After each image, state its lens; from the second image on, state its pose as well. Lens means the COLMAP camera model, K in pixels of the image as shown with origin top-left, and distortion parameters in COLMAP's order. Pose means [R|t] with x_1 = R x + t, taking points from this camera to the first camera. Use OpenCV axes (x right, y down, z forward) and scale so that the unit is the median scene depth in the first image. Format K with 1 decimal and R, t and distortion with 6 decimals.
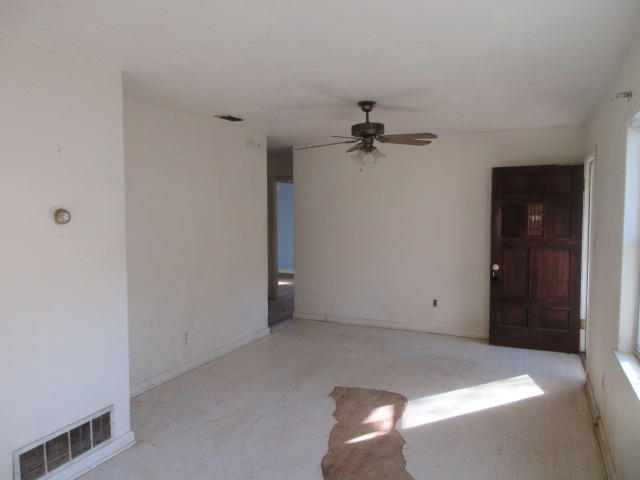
lens RADIAL K [[482.0, 0, 320.0], [0, 482.0, 240.0], [0, 0, 1]] dist [-0.000389, -0.001410]
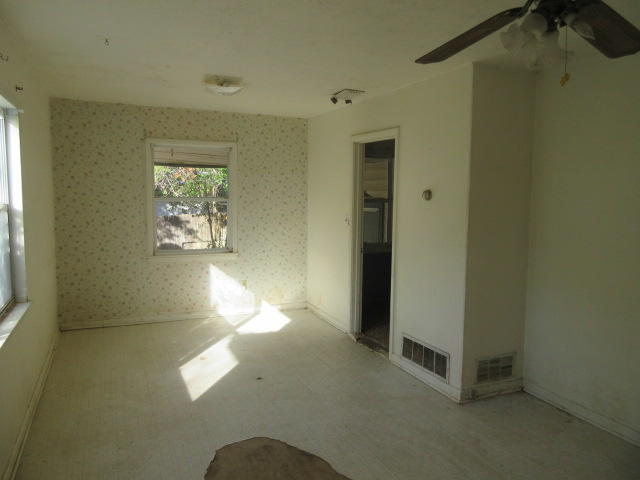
lens RADIAL K [[482.0, 0, 320.0], [0, 482.0, 240.0], [0, 0, 1]] dist [-0.000389, -0.001410]
pose [[-0.668877, 0.064034, -0.740610, 0.691273], [-0.060101, 0.988363, 0.139735, -0.090856], [0.740940, 0.137977, -0.657245, 1.598230]]
